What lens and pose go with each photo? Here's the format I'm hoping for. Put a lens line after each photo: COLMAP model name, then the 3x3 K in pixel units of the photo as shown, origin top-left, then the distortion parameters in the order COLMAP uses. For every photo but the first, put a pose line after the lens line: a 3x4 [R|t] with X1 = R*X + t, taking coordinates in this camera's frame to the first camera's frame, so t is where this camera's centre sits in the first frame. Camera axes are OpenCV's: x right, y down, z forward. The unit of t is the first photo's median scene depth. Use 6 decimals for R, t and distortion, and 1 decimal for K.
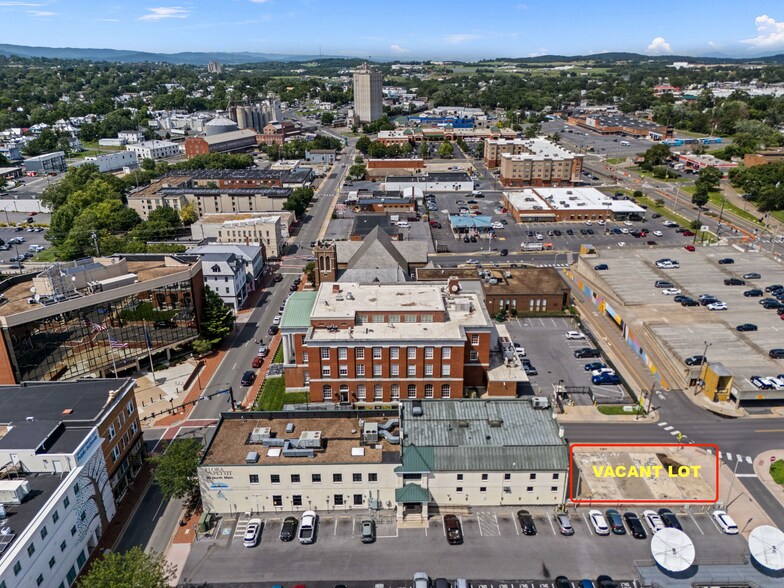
lens RADIAL K [[578.6, 0, 398.5], [0, 578.6, 295.1], [0, 0, 1]] dist [0.064243, -0.054988]
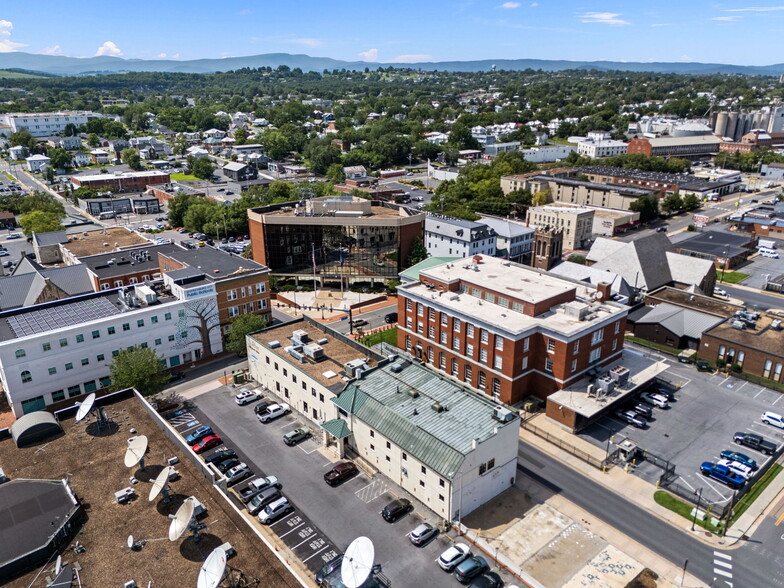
lens RADIAL K [[578.6, 0, 390.3], [0, 578.6, 297.6], [0, 0, 1]] dist [0.064243, -0.054988]
pose [[0.636264, 0.273606, -0.721324, 0.585468], [-0.285643, 0.952096, 0.109181, -0.016284], [0.716642, 0.136573, 0.683939, 0.246375]]
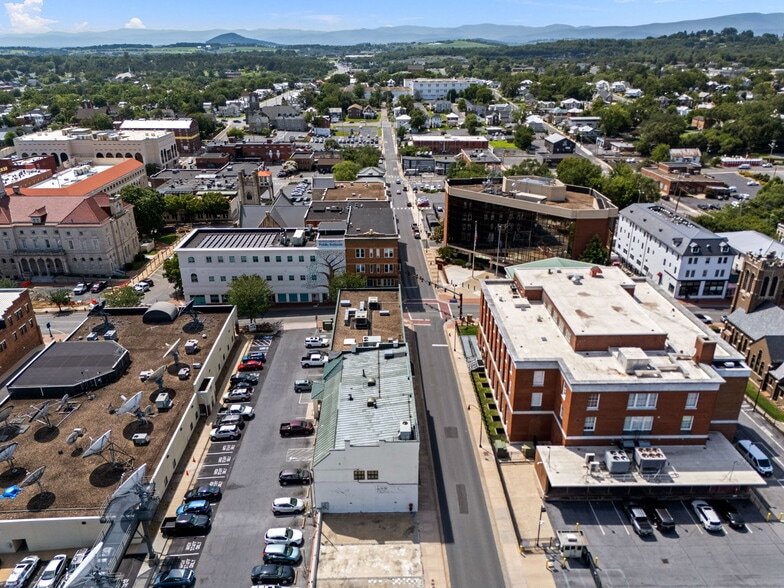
lens RADIAL K [[578.6, 0, 391.2], [0, 578.6, 289.5], [0, 0, 1]] dist [0.064243, -0.054988]
pose [[0.006141, 0.387506, -0.921847, 0.729052], [-0.365303, 0.859020, 0.358663, -0.198579], [0.930868, 0.334551, 0.146833, 0.681726]]
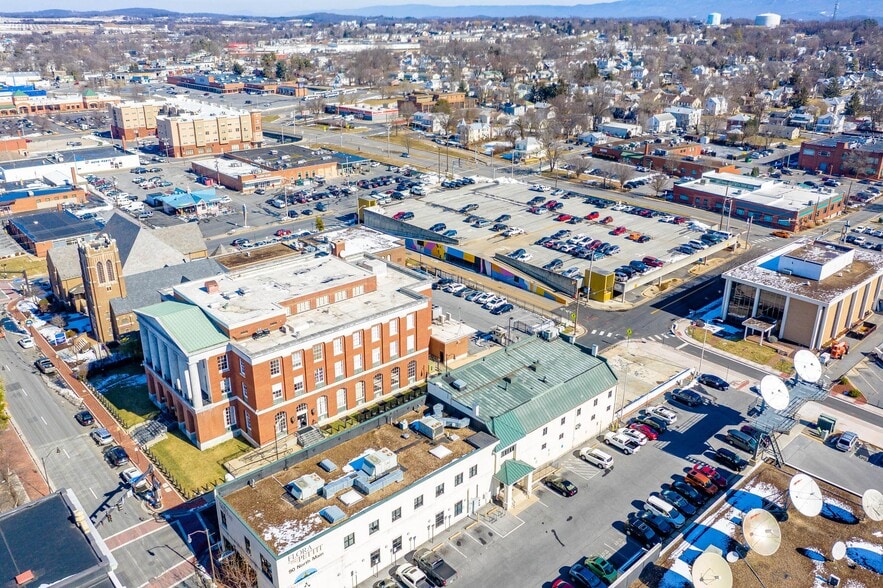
lens RADIAL K [[696.3, 0, 446.0], [0, 696.3, 292.4], [0, 0, 1]] dist [-0.003868, -0.001763]
pose [[0.748722, -0.237675, 0.618811, -0.455179], [0.240781, 0.967262, 0.080180, -0.004843], [-0.617609, 0.088965, 0.781437, 0.201195]]
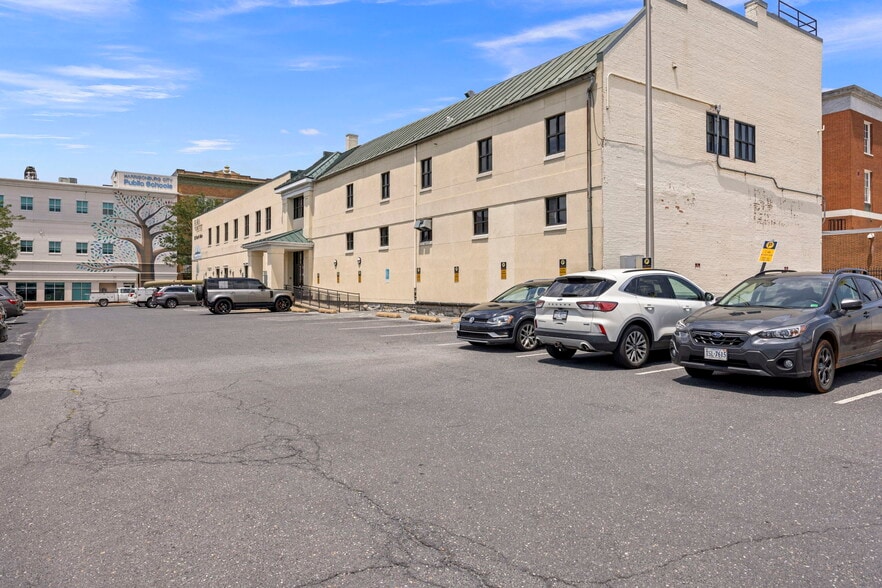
lens RADIAL K [[574.2, 0, 442.0], [0, 574.2, 286.5], [0, 0, 1]] dist [0.003892, 0.000295]
pose [[0.551875, -0.002574, -0.833923, 0.318008], [-0.313879, 0.925817, -0.210577, 0.317011], [0.772602, 0.377963, 0.510127, 0.679021]]
